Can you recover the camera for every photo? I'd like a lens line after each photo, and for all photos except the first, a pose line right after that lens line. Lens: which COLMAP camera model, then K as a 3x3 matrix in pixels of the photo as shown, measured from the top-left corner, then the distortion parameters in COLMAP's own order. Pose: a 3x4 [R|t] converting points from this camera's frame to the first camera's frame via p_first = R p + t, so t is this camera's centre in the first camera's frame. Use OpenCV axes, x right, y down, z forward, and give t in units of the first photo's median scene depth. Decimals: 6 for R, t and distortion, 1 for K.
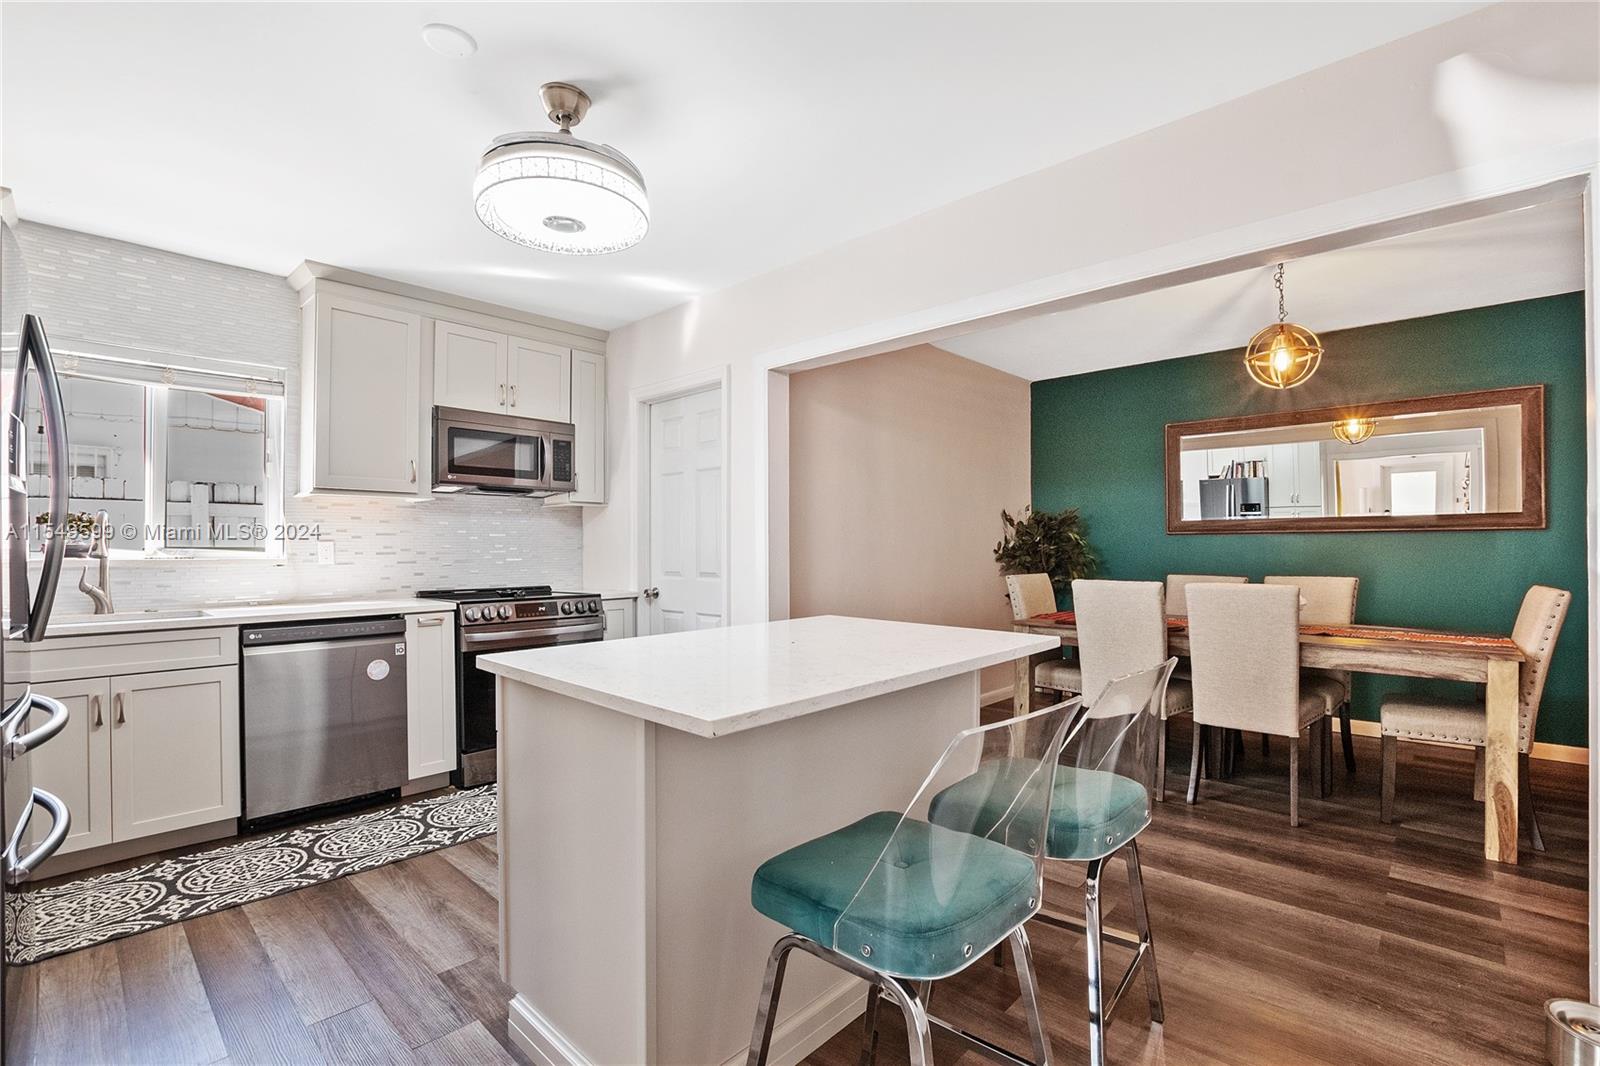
lens RADIAL K [[728.5, 0, 800.0], [0, 728.5, 540.1], [0, 0, 1]] dist [-0.030924, 0.003161]
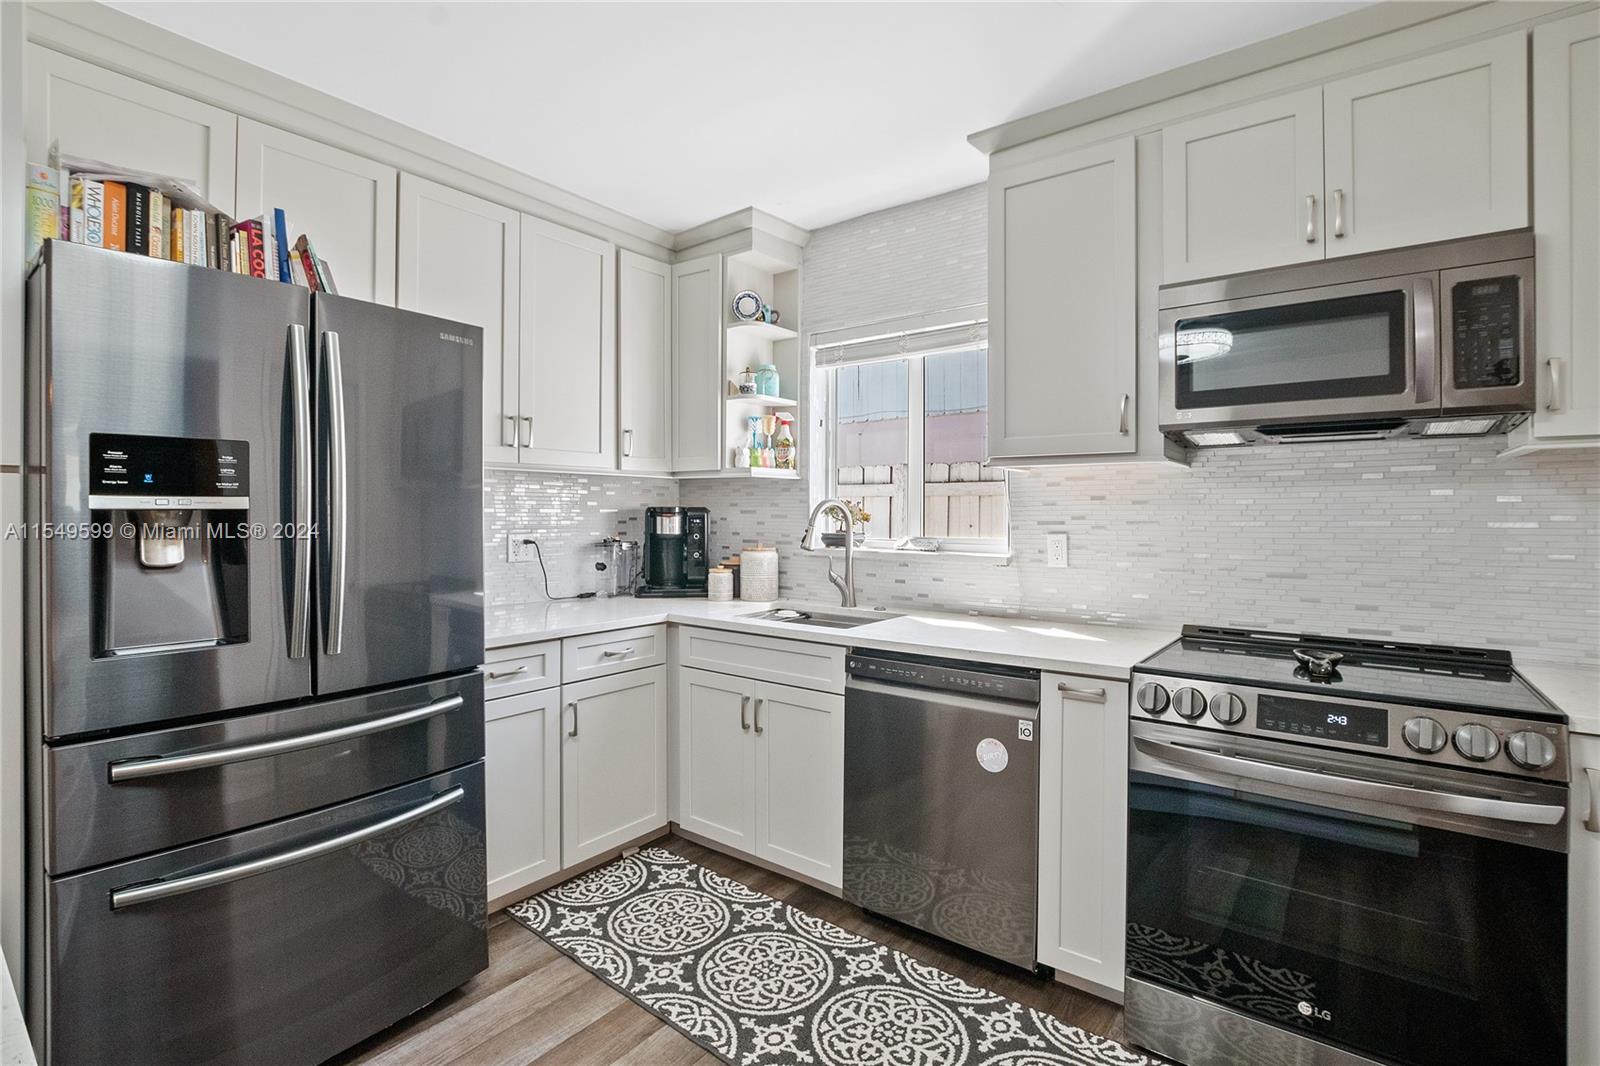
lens RADIAL K [[728.5, 0, 831.3], [0, 728.5, 509.8], [0, 0, 1]] dist [-0.030924, 0.003161]
pose [[0.129859, -0.000193, -0.991532, -0.004962], [0.006349, 0.999980, 0.000637, -0.030249], [0.991512, -0.006378, 0.129858, 0.939729]]
